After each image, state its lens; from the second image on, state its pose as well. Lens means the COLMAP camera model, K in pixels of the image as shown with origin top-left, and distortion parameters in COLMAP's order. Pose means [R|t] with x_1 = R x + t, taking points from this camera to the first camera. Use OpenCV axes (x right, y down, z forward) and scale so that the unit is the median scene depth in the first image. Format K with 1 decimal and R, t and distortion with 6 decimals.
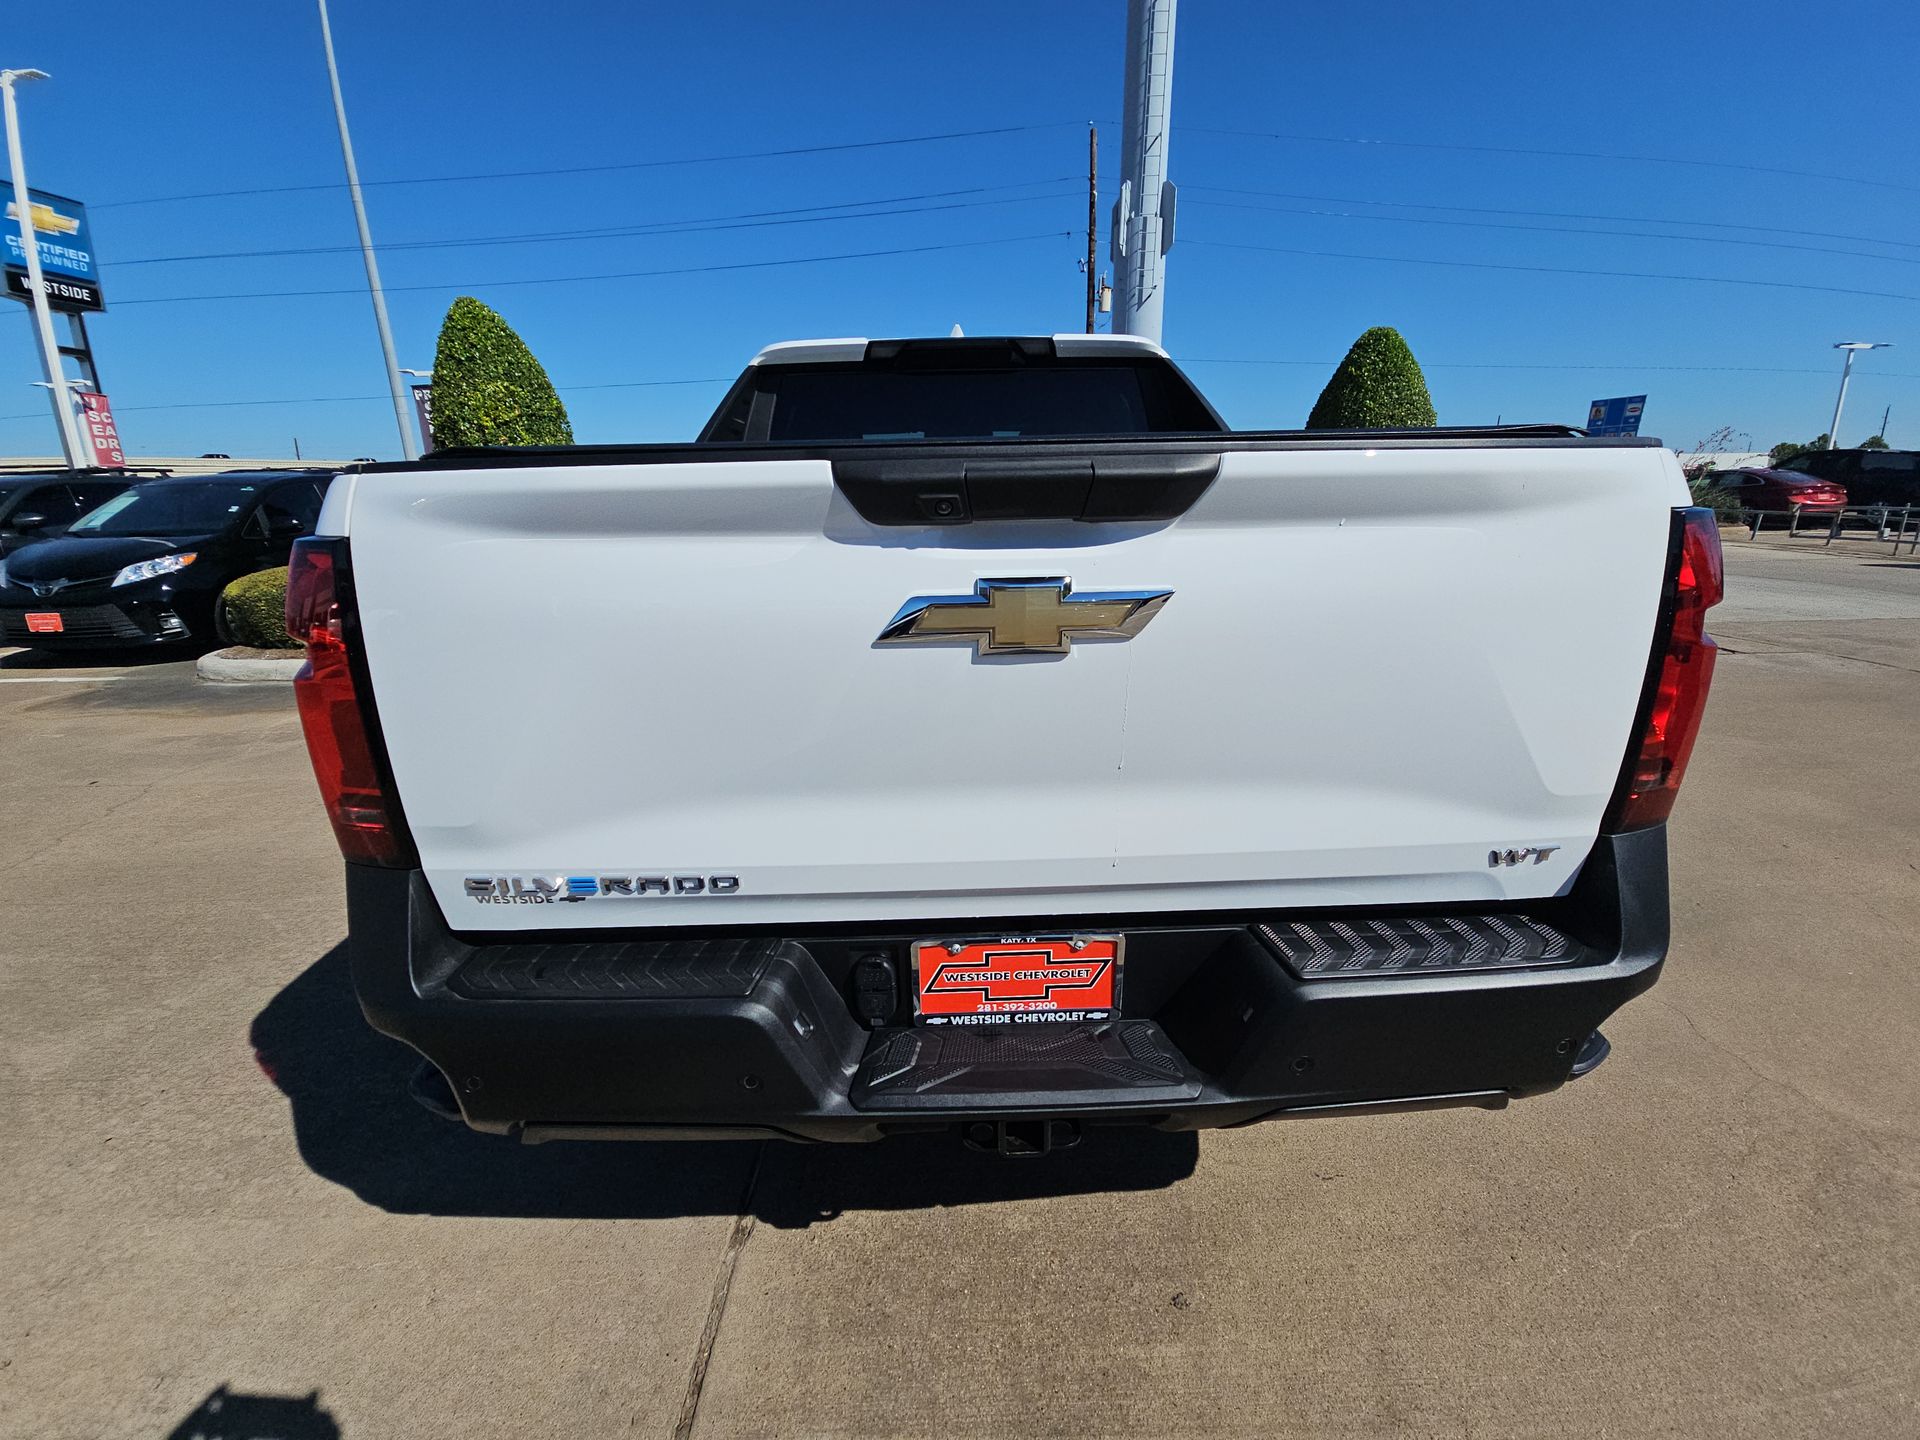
lens RADIAL K [[782.5, 0, 952.6], [0, 782.5, 717.7], [0, 0, 1]] dist [0.028493, -0.021264]
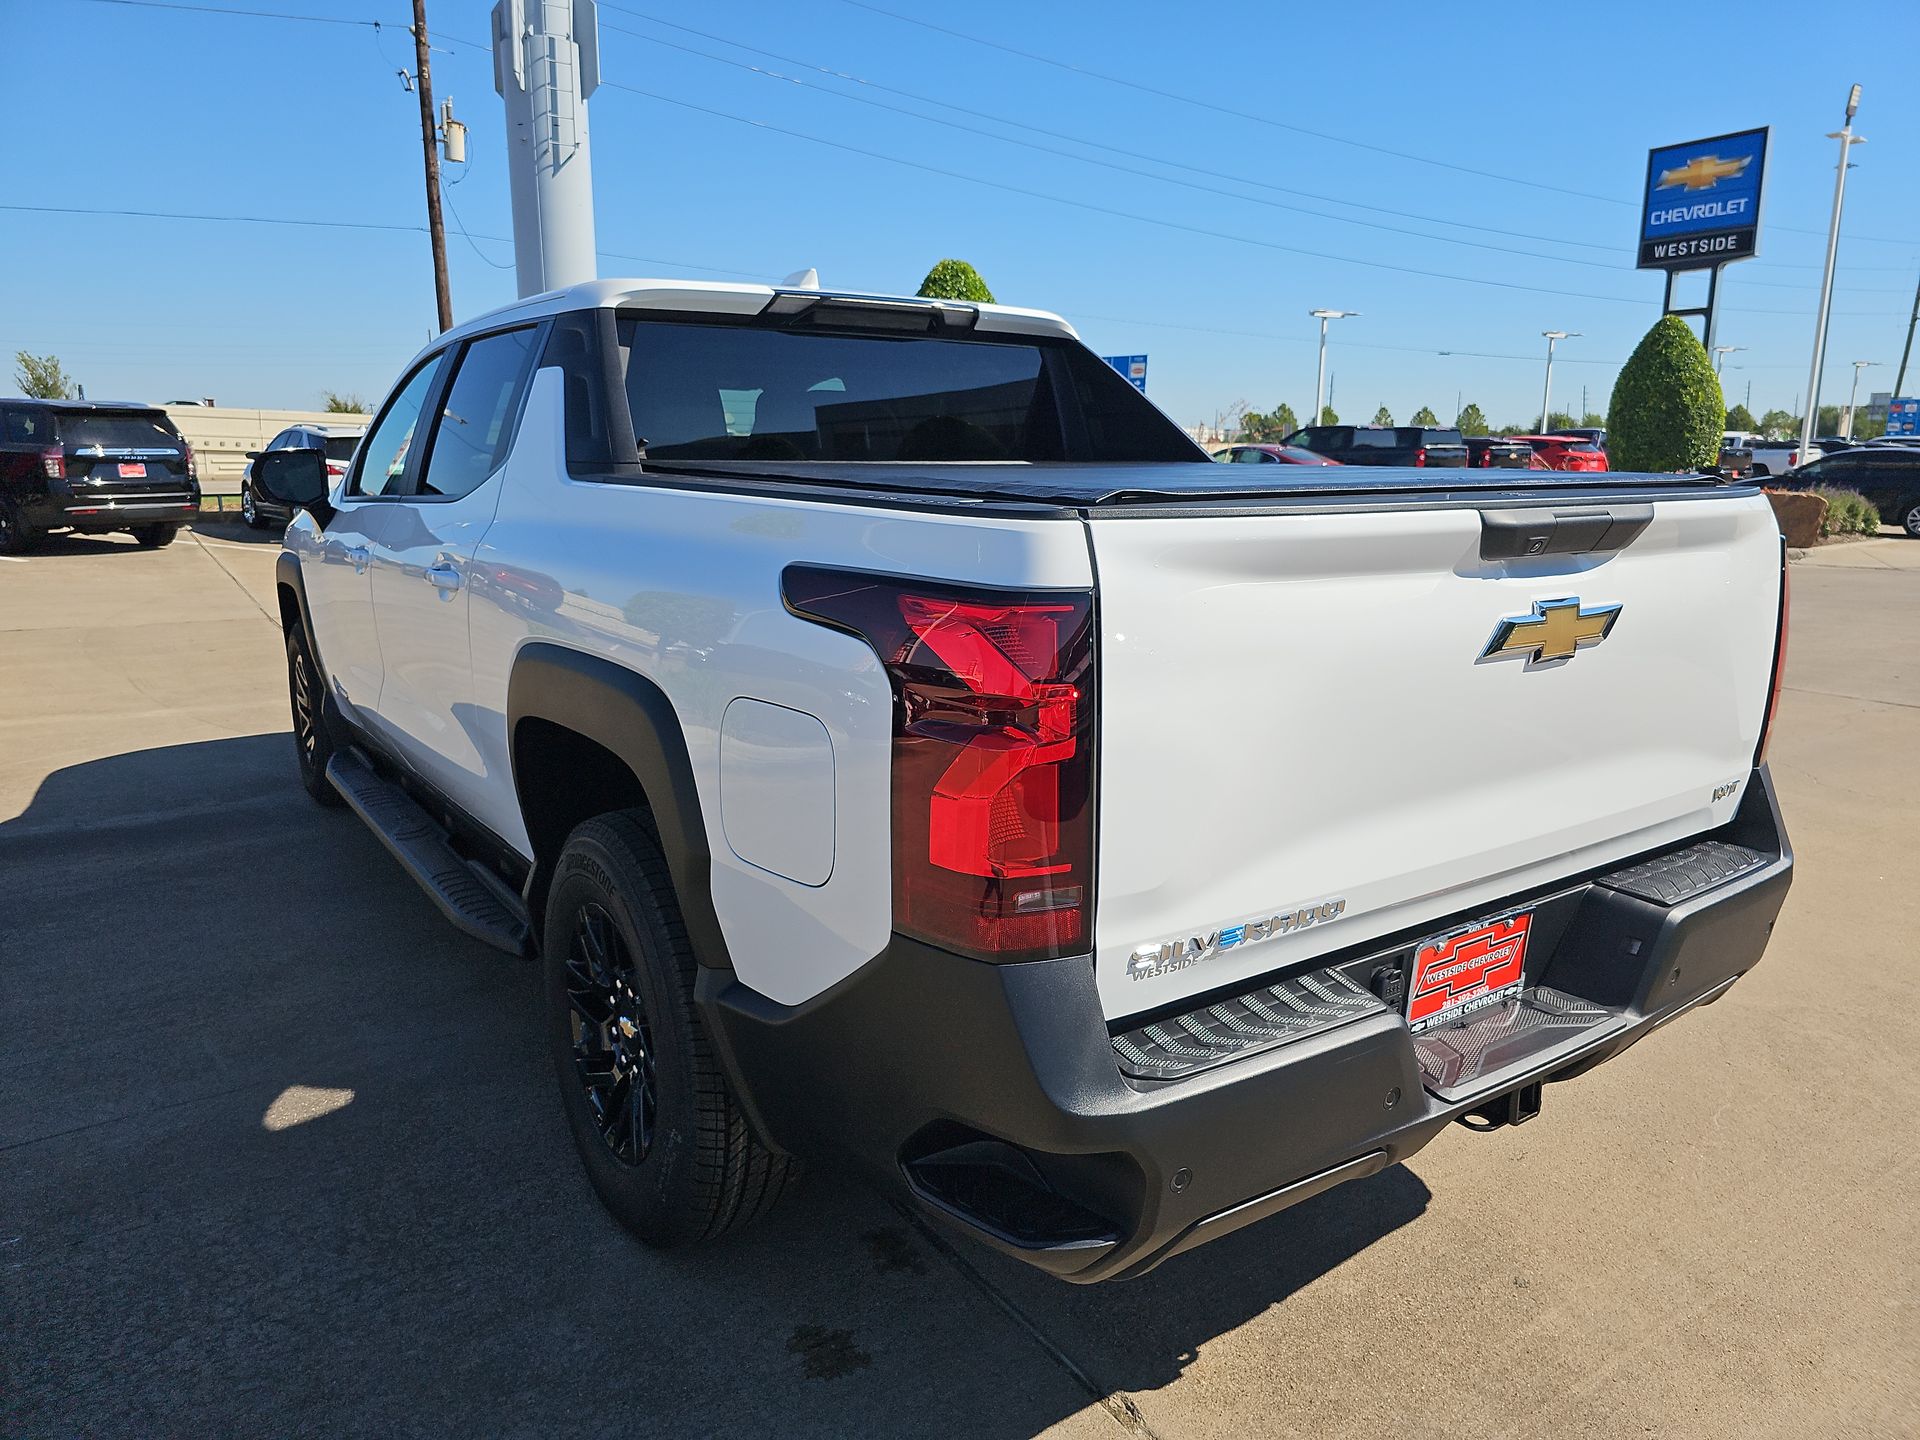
lens RADIAL K [[1342.0, 0, 932.5], [0, 1342.0, 690.7], [0, 0, 1]] dist [0.000361, 0.031779]
pose [[0.829900, -0.075473, 0.552784, -0.230168], [0.129339, 0.989842, -0.059032, -0.004444], [-0.542713, 0.120487, 0.831231, -0.026114]]
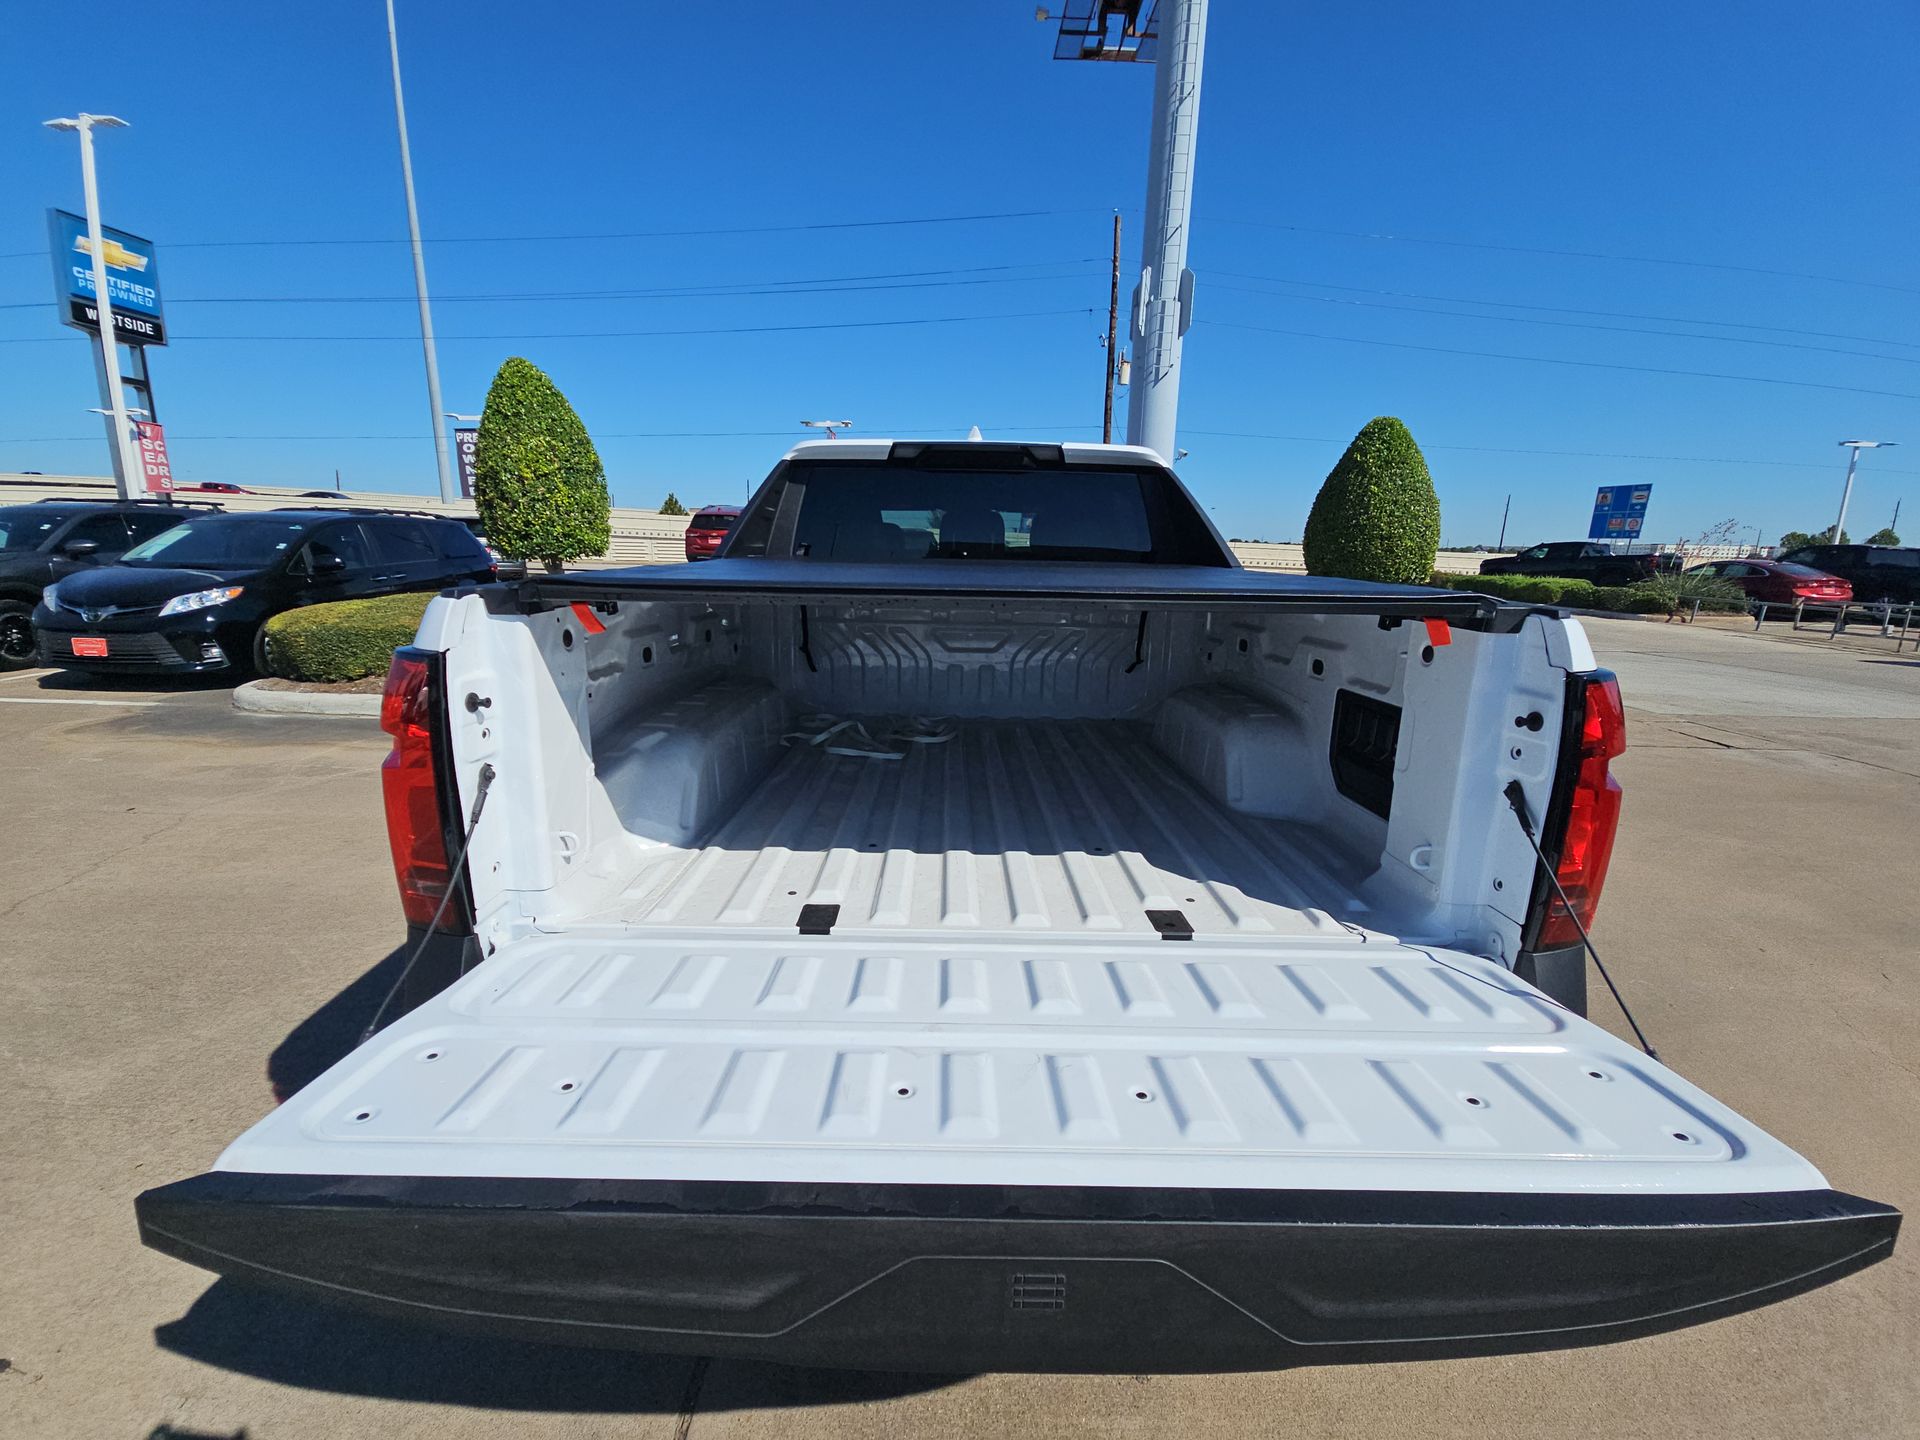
lens RADIAL K [[782.5, 0, 952.6], [0, 782.5, 717.7], [0, 0, 1]] dist [0.028493, -0.021264]
pose [[0.999022, 0.042130, -0.013429, 0.002204], [-0.042872, 0.997226, -0.060841, -0.011407], [0.010829, 0.061357, 0.998057, -0.019887]]
